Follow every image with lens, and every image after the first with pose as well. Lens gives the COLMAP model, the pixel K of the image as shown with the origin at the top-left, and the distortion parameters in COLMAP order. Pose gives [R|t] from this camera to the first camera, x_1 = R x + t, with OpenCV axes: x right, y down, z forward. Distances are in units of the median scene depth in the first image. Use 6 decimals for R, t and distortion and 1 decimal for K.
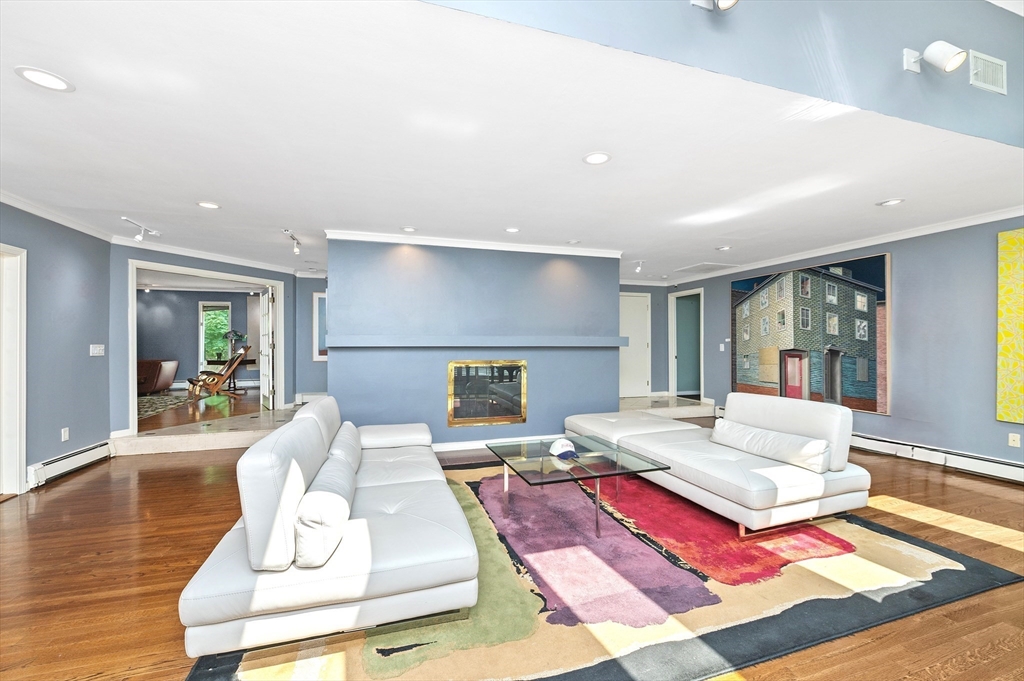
lens RADIAL K [[408.8, 0, 512.8], [0, 408.8, 343.6], [0, 0, 1]] dist [0.001919, -0.000061]
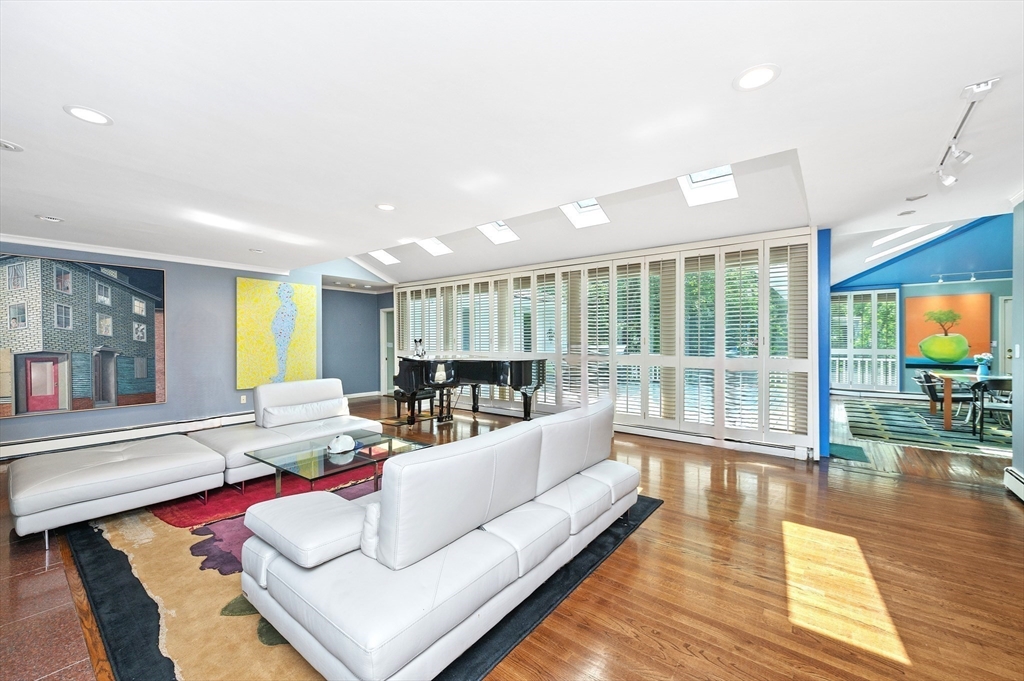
lens RADIAL K [[408.8, 0, 515.3], [0, 408.8, 342.2], [0, 0, 1]] dist [0.001919, -0.000061]
pose [[-0.568738, -0.005557, 0.822500, -0.610441], [0.002492, 0.999961, 0.008479, -0.012039], [-0.822515, 0.006872, -0.568702, 0.746388]]
